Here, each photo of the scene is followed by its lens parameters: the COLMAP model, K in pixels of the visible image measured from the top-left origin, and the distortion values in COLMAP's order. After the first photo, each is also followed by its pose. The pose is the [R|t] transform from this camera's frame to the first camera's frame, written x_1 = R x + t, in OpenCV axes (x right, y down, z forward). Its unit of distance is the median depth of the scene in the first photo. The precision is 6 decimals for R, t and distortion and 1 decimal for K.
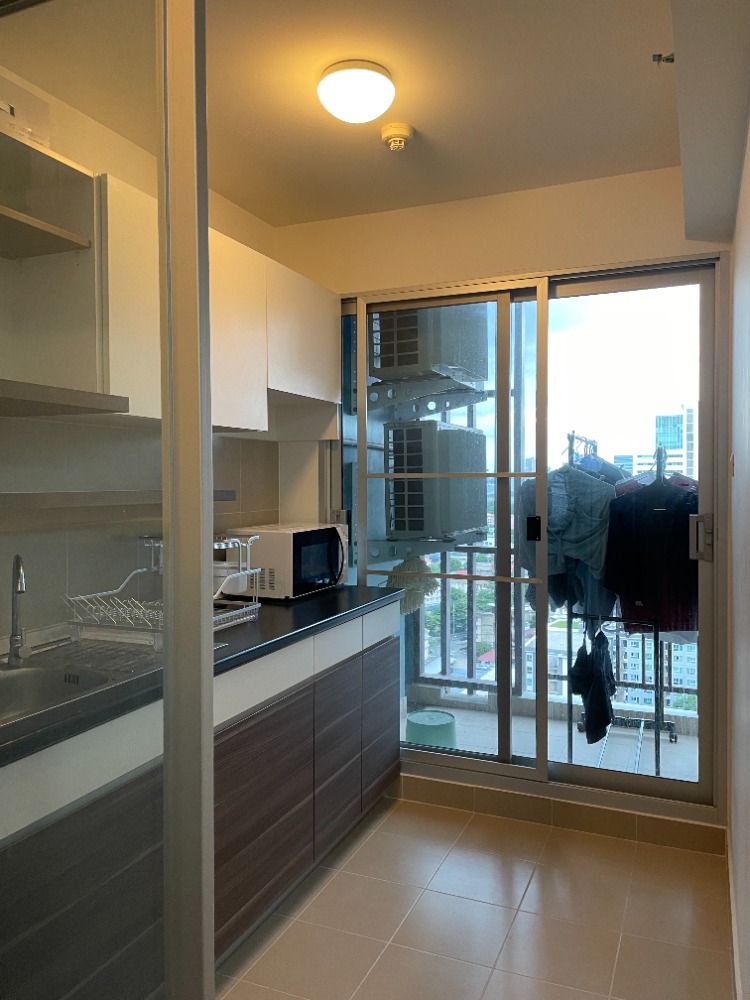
lens RADIAL K [[767.0, 0, 375.0], [0, 767.0, 500.0], [0, 0, 1]] dist [0.085728, -0.100463]
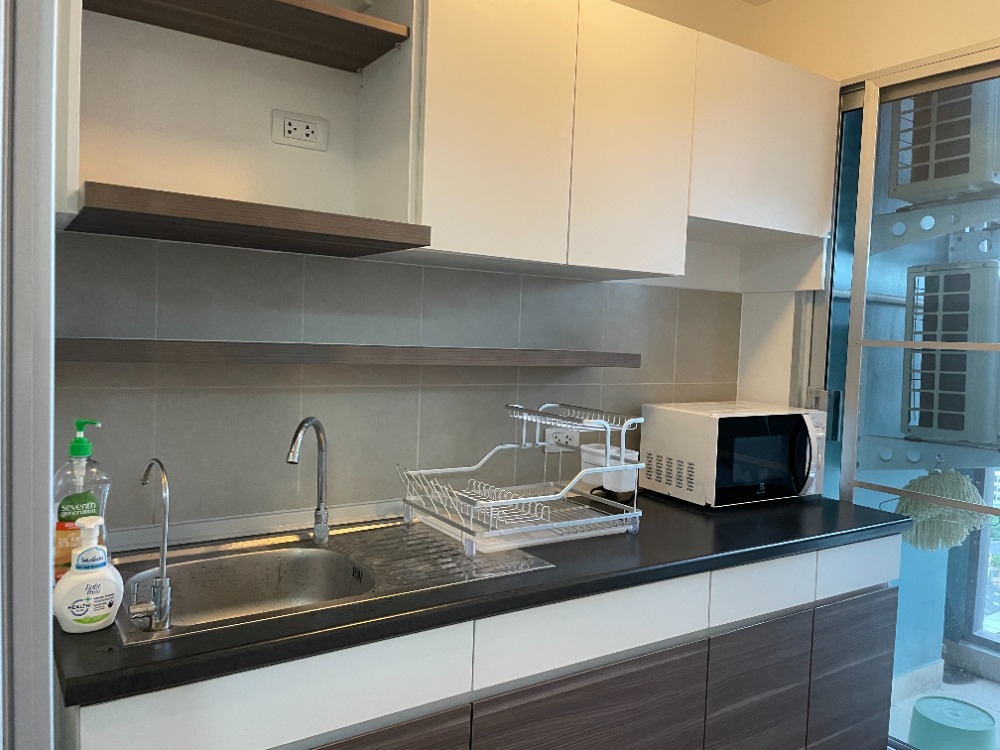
lens RADIAL K [[767.0, 0, 501.0], [0, 767.0, 364.6], [0, 0, 1]] dist [0.085728, -0.100463]
pose [[0.829476, 0.057474, -0.555578, 0.106869], [-0.054833, 0.998266, 0.021403, -0.009496], [0.555845, 0.012711, 0.831189, 0.247618]]
